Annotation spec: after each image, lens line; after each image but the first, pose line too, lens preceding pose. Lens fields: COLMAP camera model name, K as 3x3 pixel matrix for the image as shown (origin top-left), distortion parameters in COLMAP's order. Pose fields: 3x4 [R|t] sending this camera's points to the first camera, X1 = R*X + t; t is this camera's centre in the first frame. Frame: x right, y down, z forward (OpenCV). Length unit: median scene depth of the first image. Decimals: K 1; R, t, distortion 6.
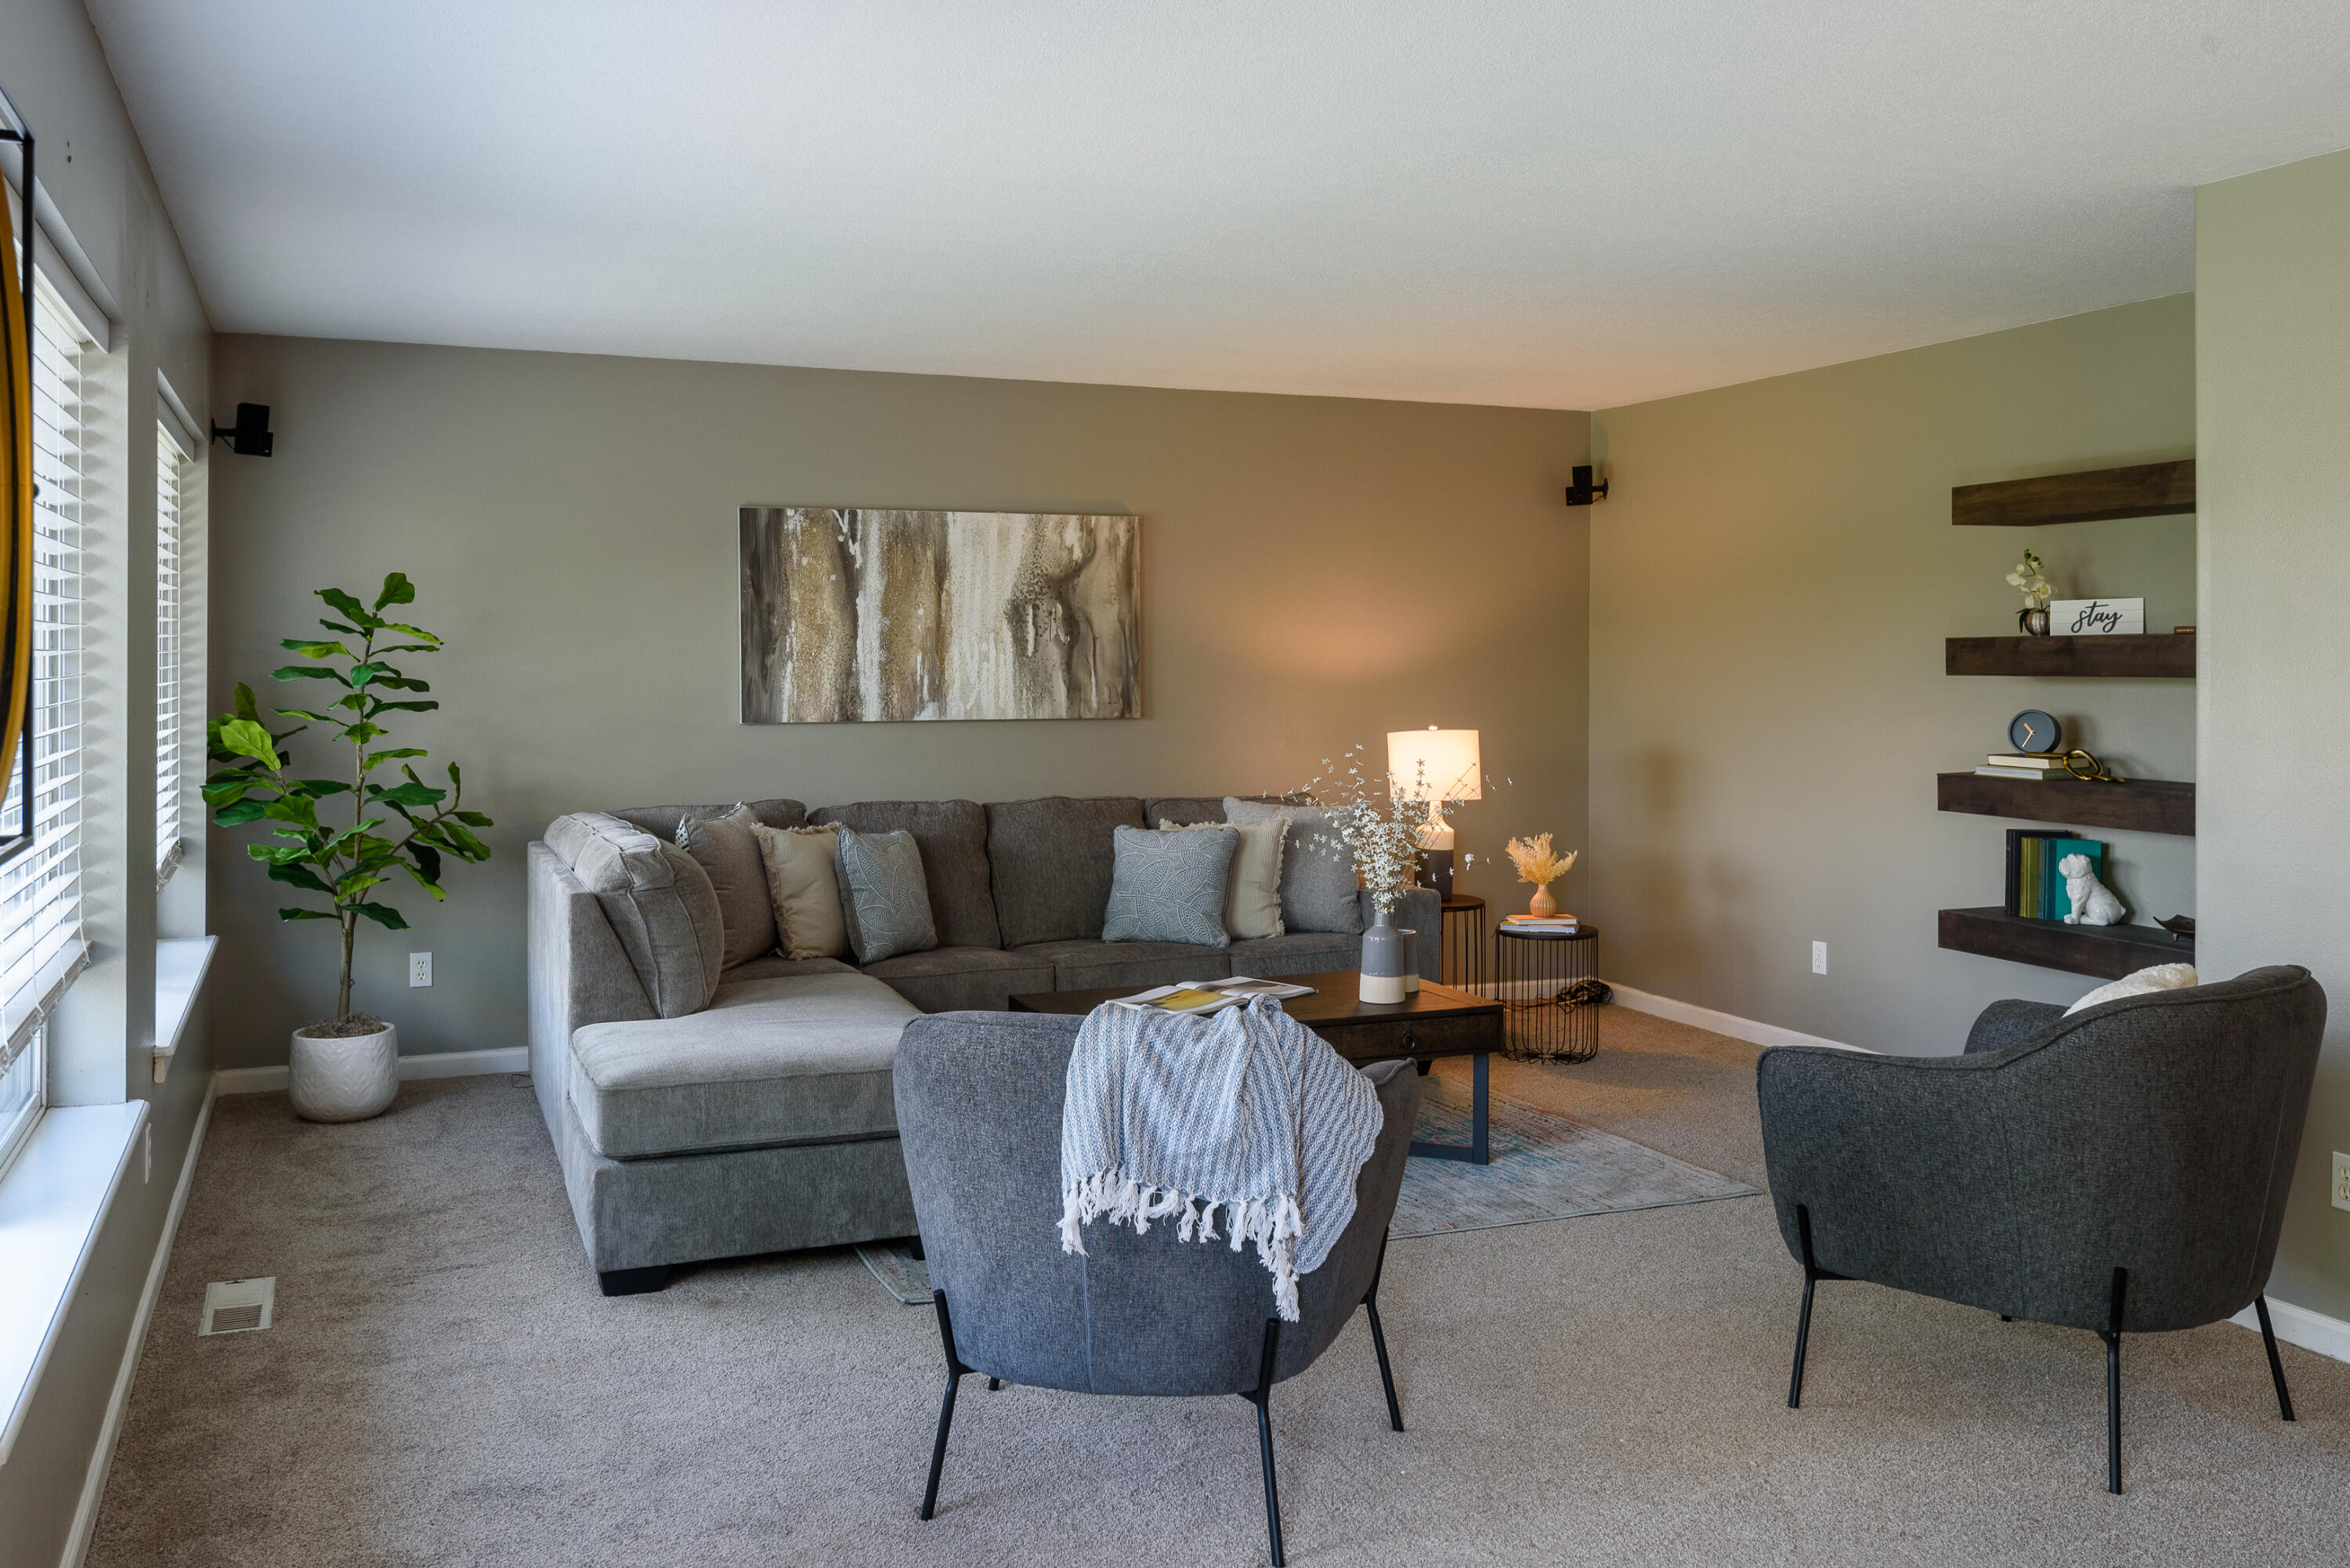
lens RADIAL K [[1998.6, 0, 1252.7], [0, 1998.6, 674.3], [0, 0, 1]] dist [0.049132, -0.069107]
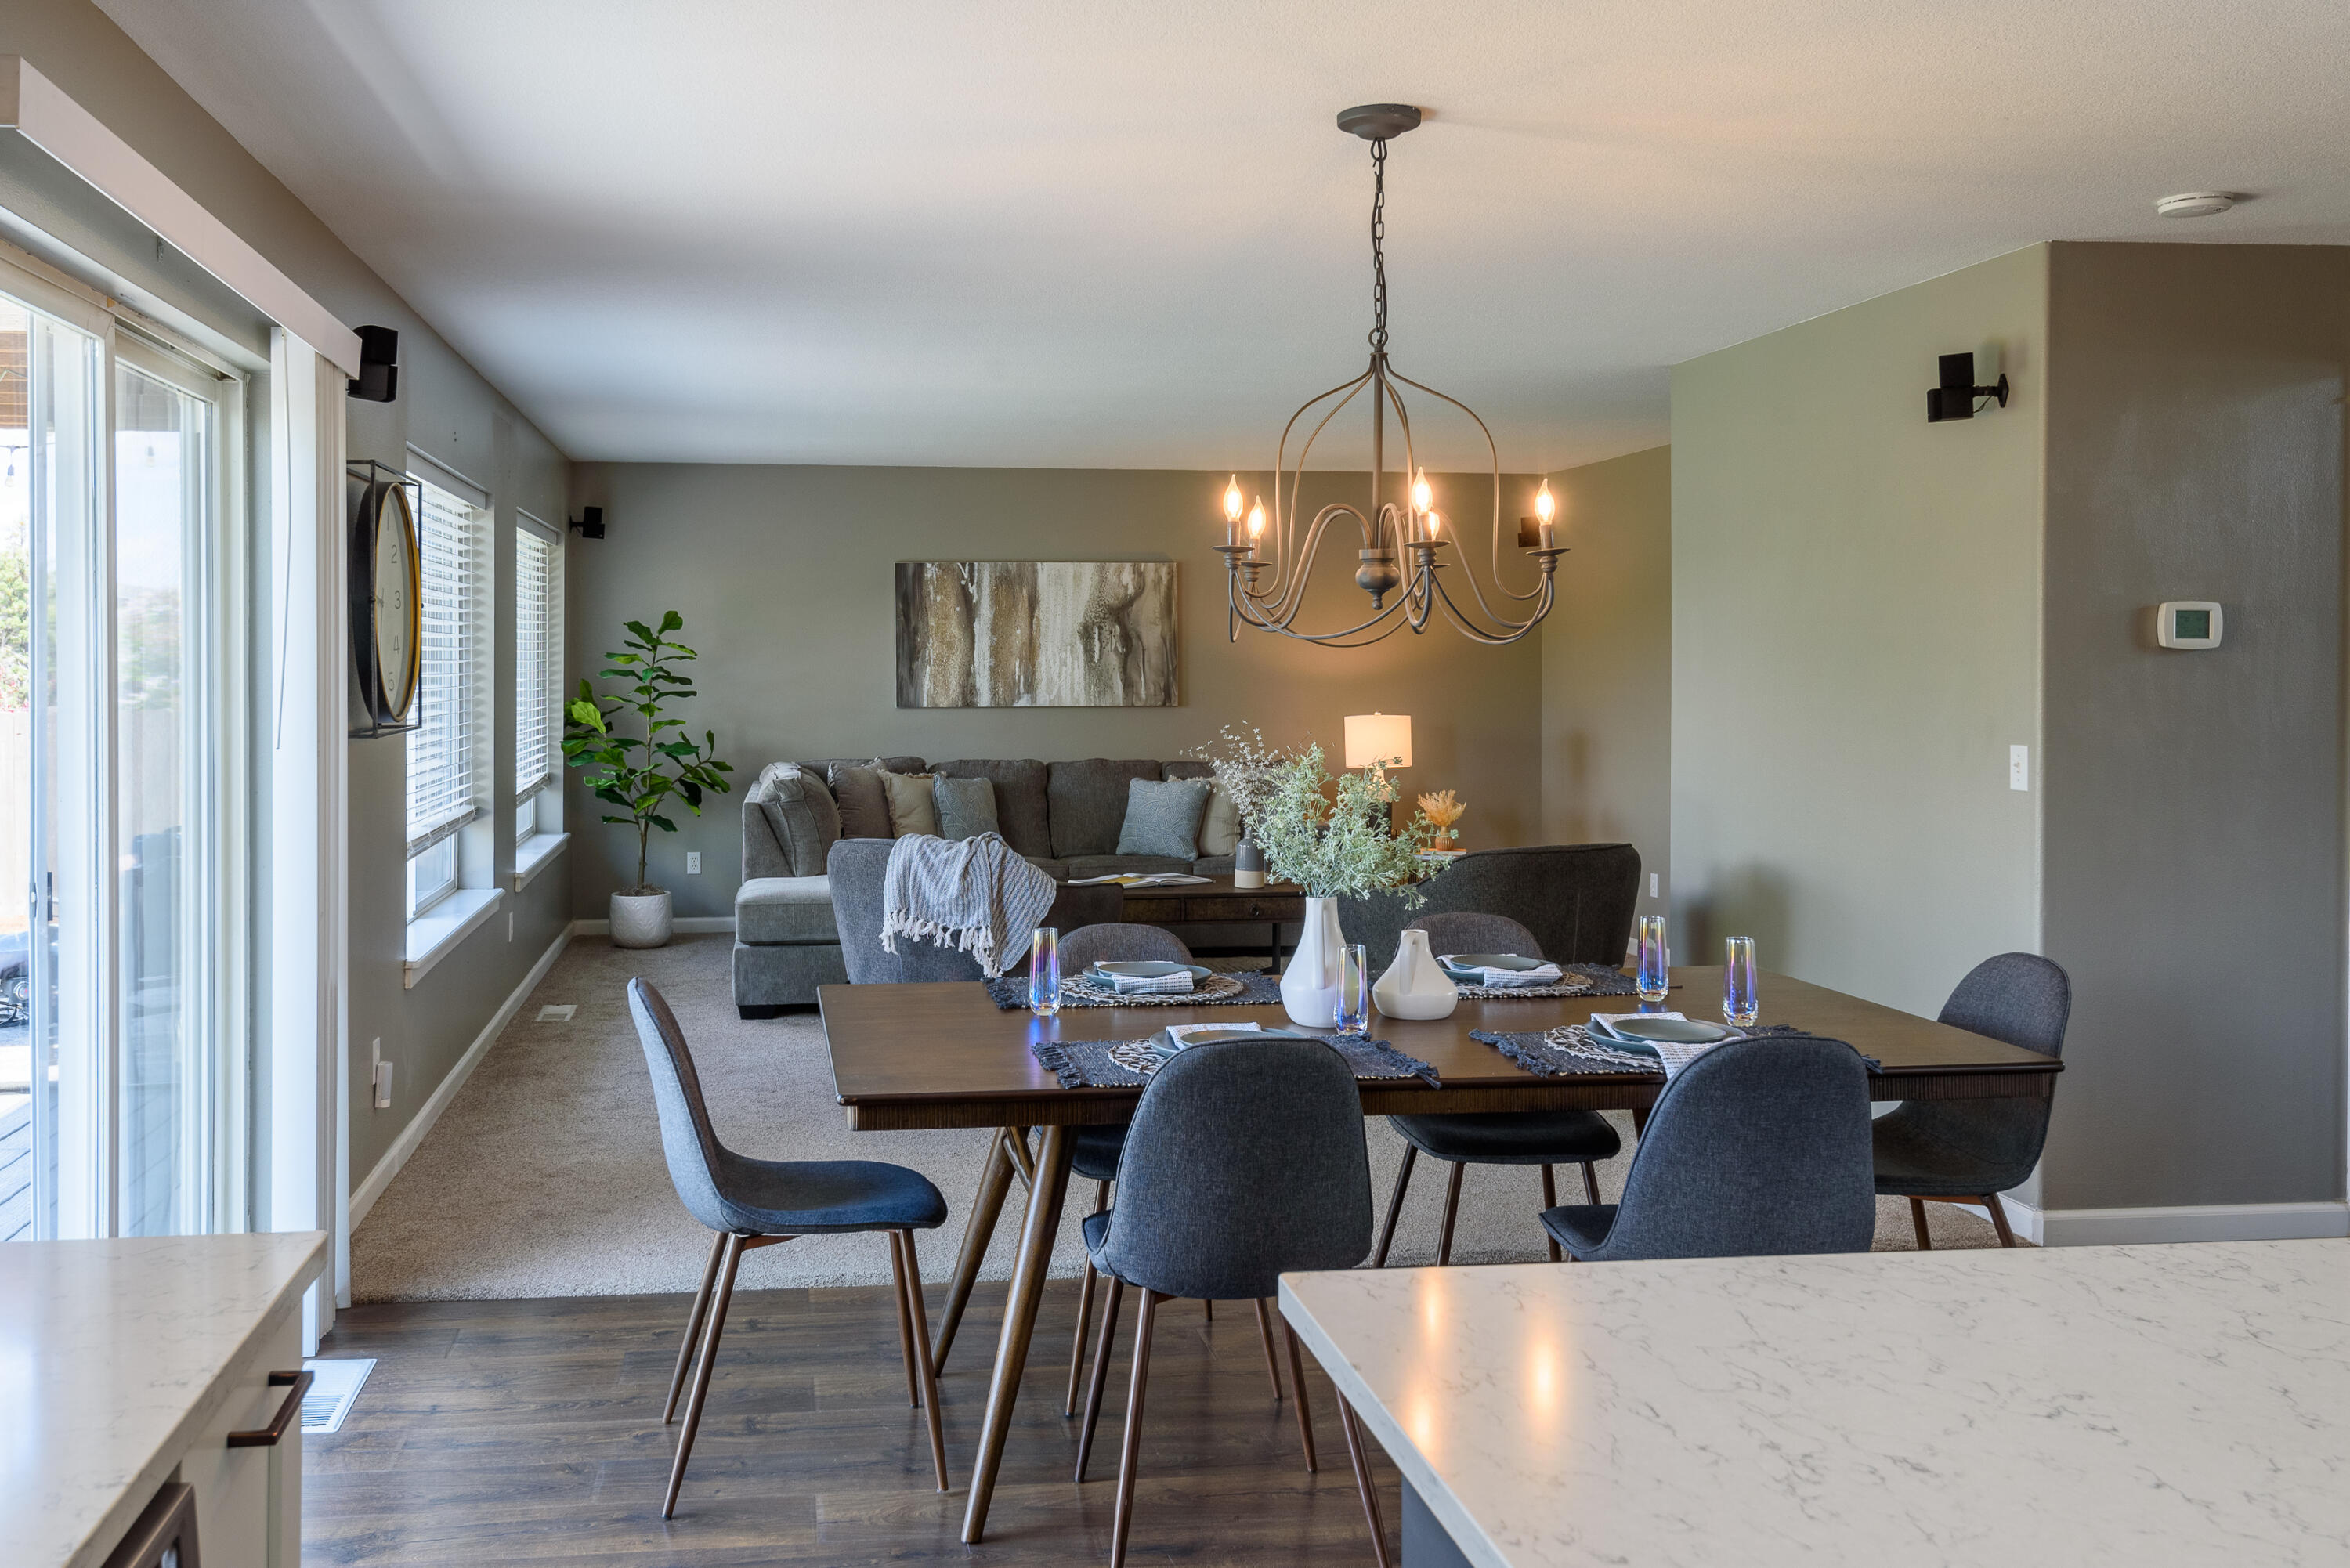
lens RADIAL K [[1972.8, 0, 1165.0], [0, 1972.8, 686.7], [0, 0, 1]] dist [0.002786, 0.001090]
pose [[0.973637, 0.001712, -0.228096, 0.295410], [-0.000910, 0.999993, 0.003625, 0.003787], [0.228100, -0.003322, 0.973632, -0.413724]]
